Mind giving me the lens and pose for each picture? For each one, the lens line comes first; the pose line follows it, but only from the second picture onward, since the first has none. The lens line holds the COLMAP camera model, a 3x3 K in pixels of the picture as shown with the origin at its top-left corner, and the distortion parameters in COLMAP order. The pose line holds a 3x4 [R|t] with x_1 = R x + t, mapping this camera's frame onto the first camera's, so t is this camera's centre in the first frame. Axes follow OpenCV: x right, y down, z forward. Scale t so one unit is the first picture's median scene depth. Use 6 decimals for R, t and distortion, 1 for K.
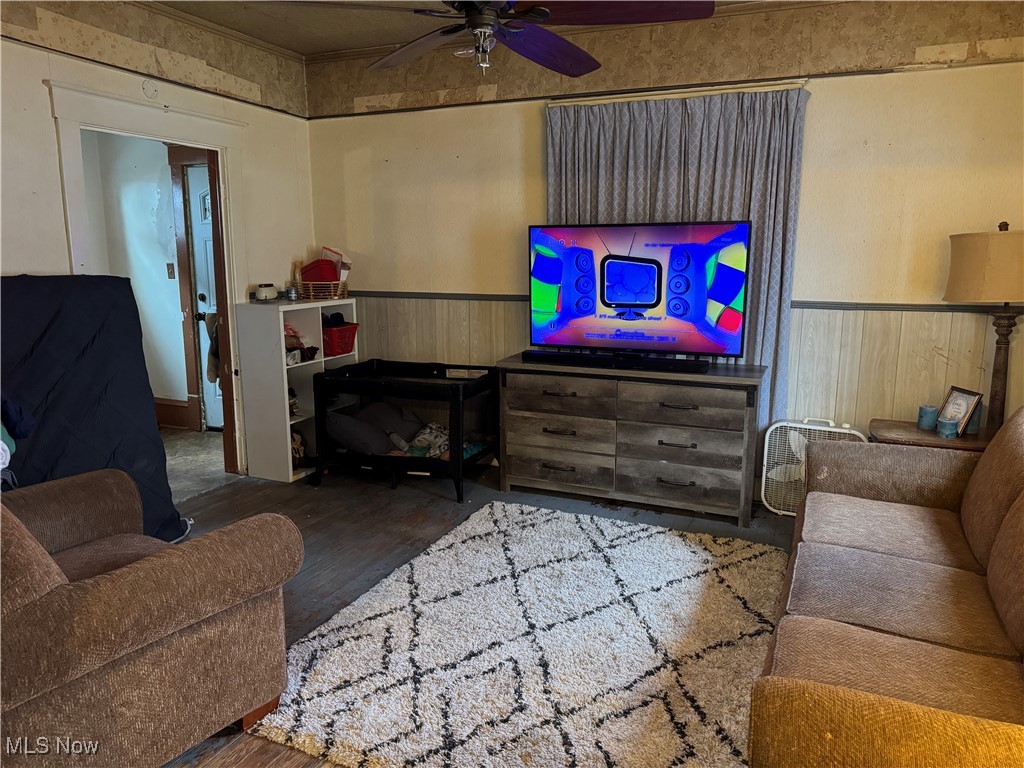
lens RADIAL K [[724.5, 0, 516.2], [0, 724.5, 391.6], [0, 0, 1]] dist [0.031993, -0.031170]
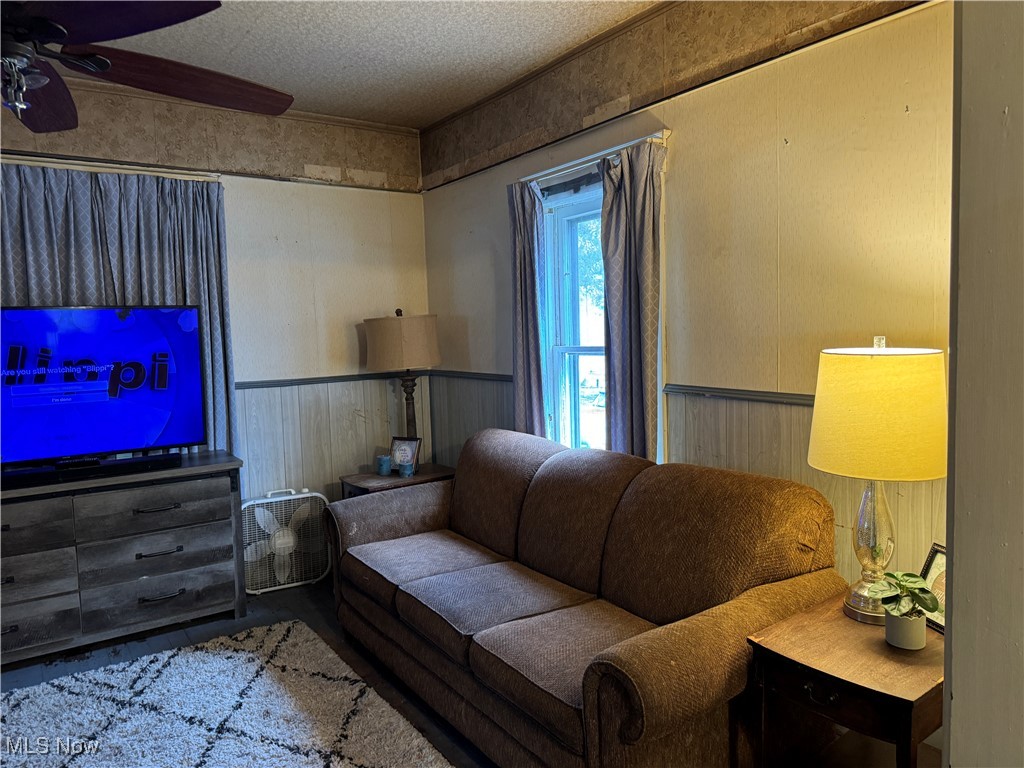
lens RADIAL K [[724.5, 0, 519.7], [0, 724.5, 381.2], [0, 0, 1]] dist [0.031993, -0.031170]
pose [[0.518266, -0.084582, 0.851026, -0.292501], [0.192557, 0.981087, -0.019757, -0.030297], [-0.833260, 0.174110, 0.524751, 0.135019]]
